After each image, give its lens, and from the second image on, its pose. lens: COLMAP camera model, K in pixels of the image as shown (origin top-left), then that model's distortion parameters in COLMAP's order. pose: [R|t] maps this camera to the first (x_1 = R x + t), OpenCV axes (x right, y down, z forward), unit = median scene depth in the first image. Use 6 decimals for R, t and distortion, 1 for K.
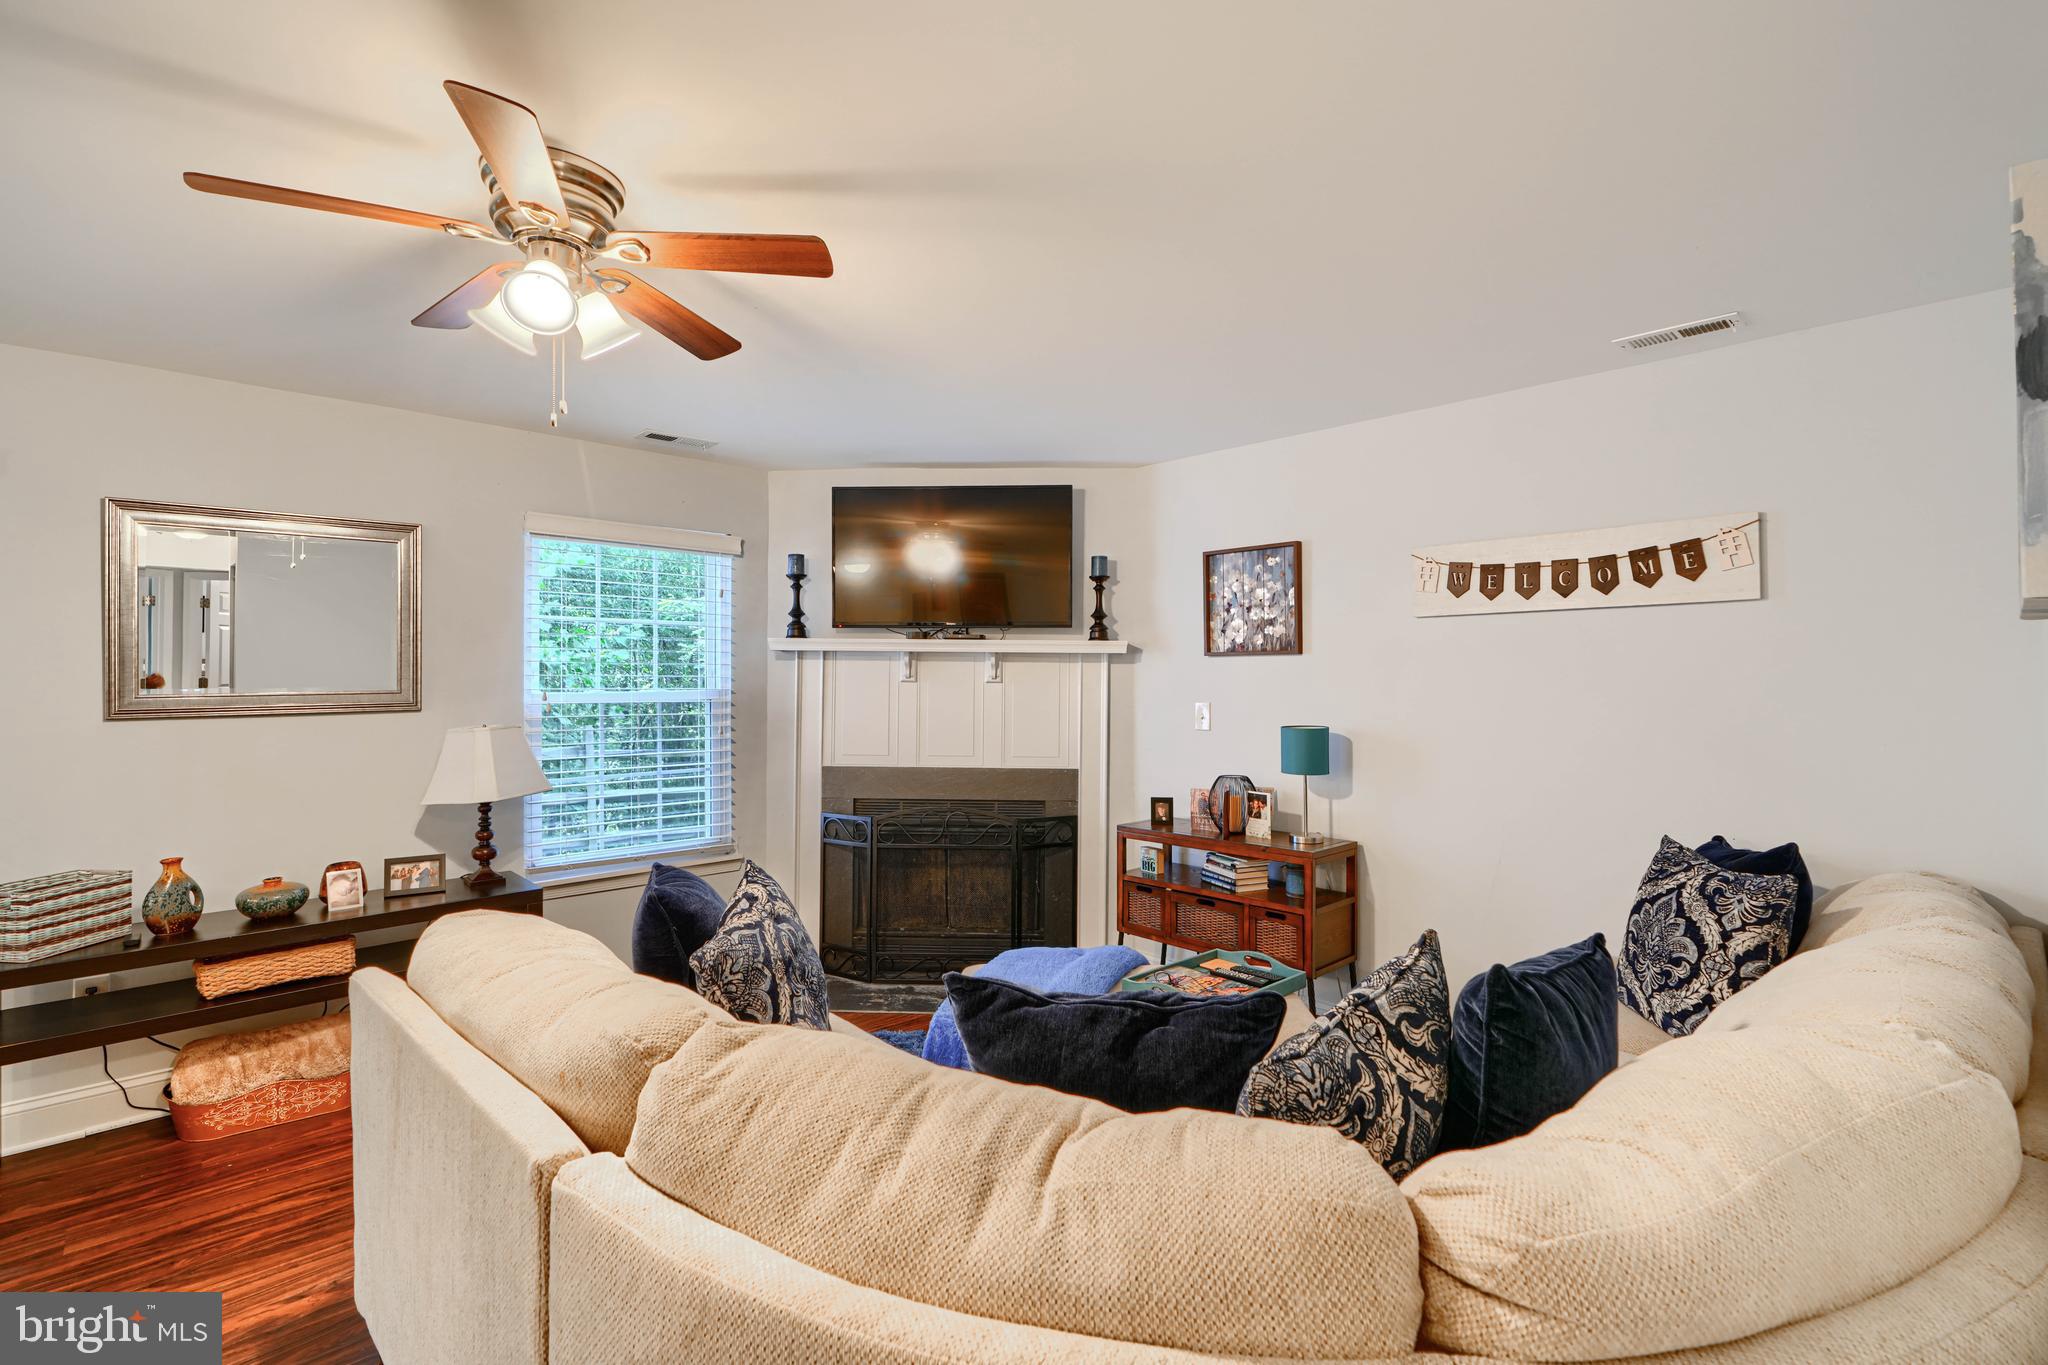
lens RADIAL K [[933.0, 0, 1020.5], [0, 933.0, 666.7], [0, 0, 1]] dist [0.000792, 0.000477]
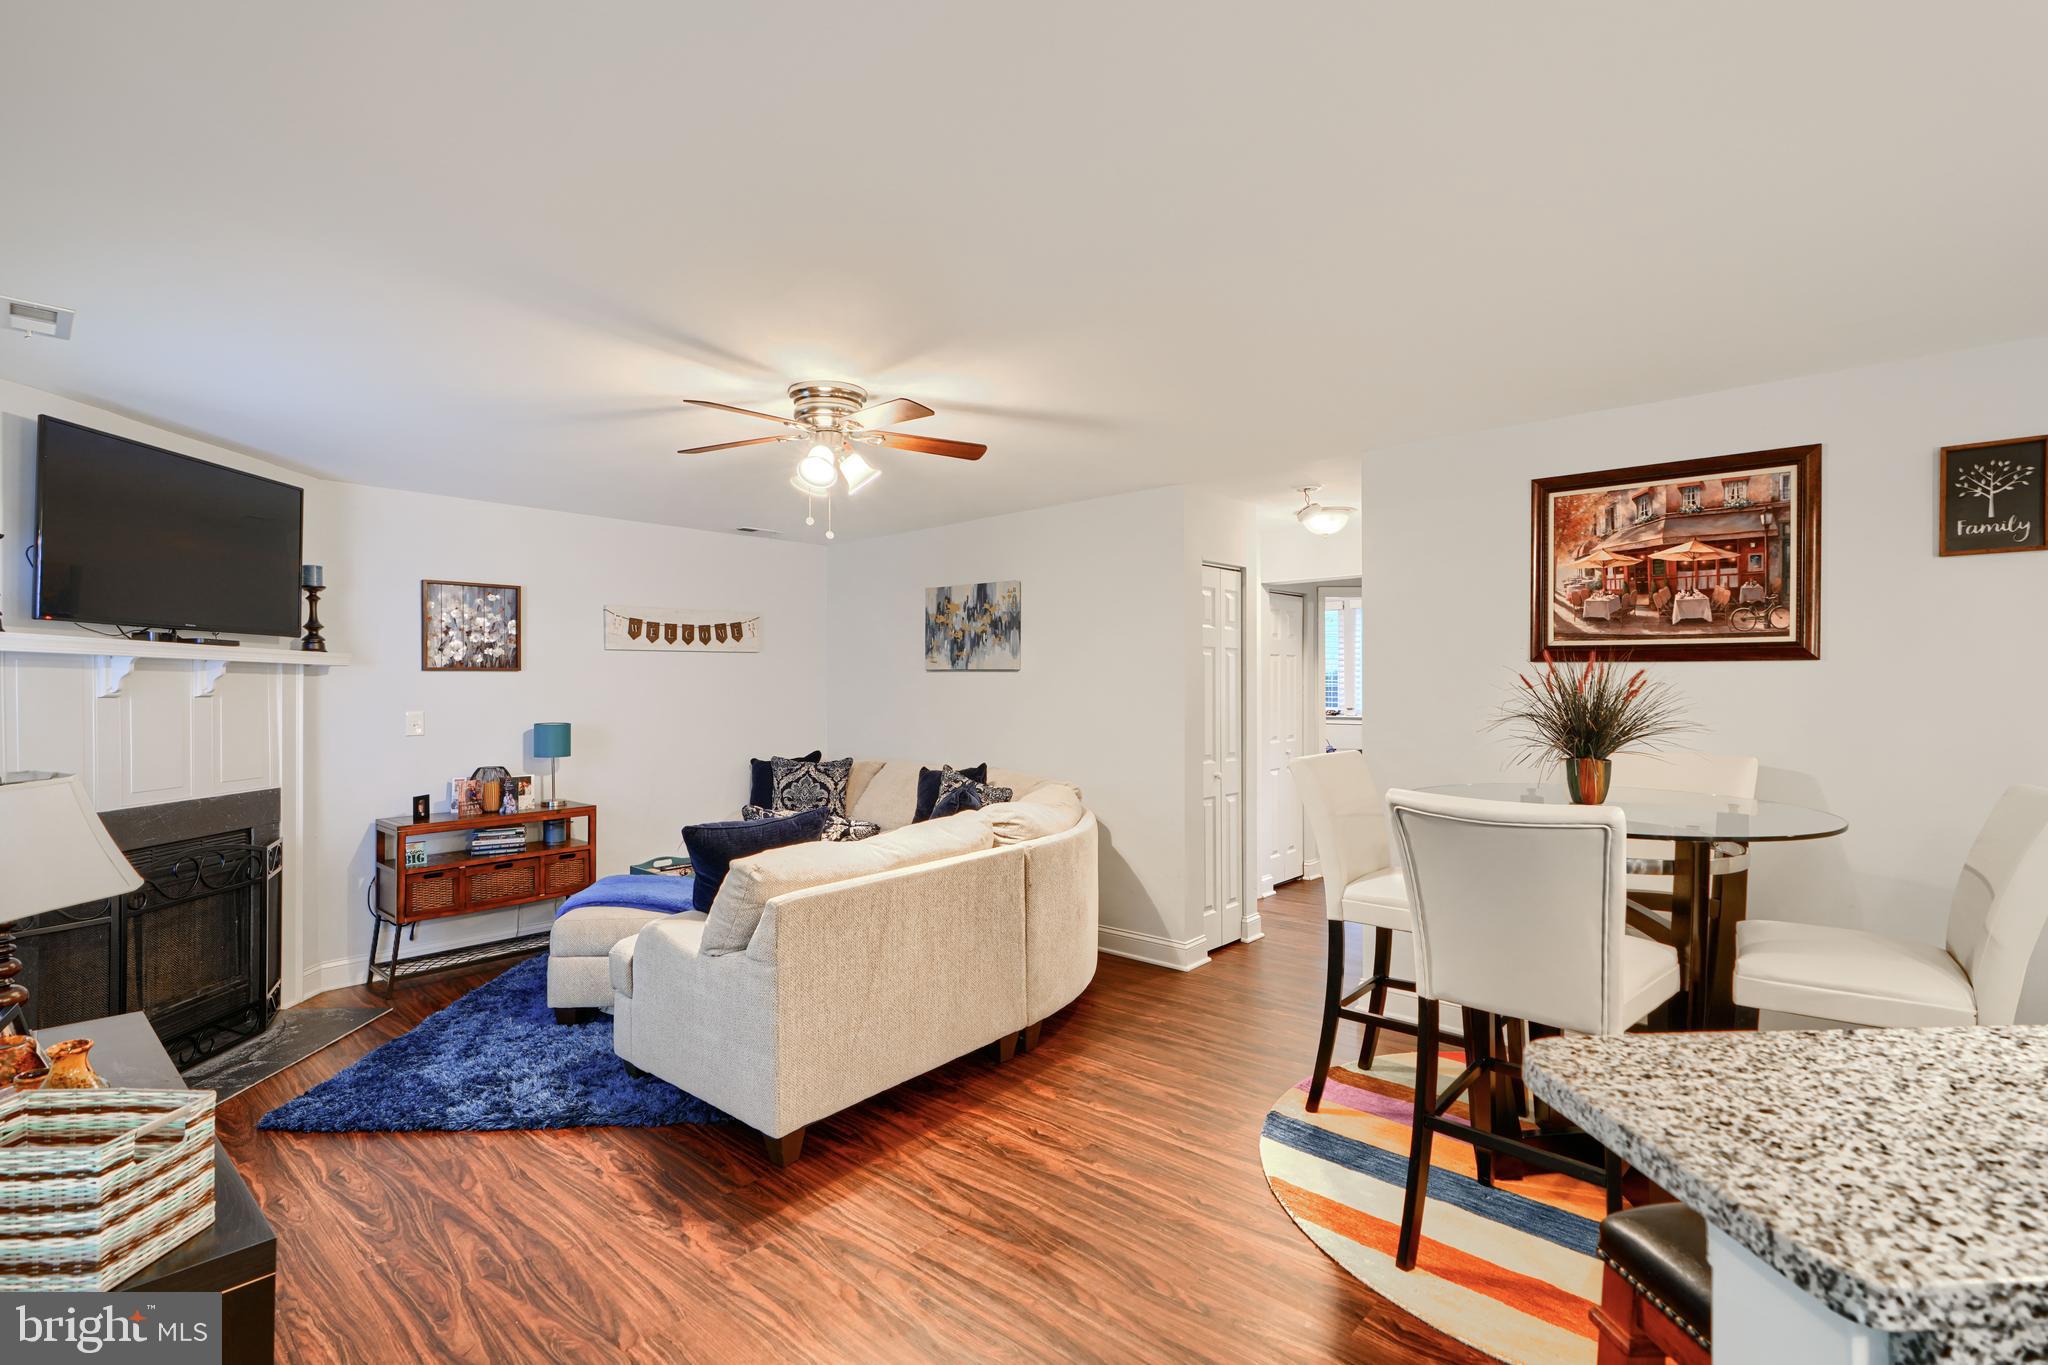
lens RADIAL K [[933.0, 0, 1030.2], [0, 933.0, 682.6], [0, 0, 1]] dist [0.000792, 0.000477]
pose [[-0.088795, 0.002352, 0.996047, -1.210369], [-0.006540, 0.999974, -0.002944, 0.002615], [-0.996028, -0.006775, -0.088777, 0.431118]]
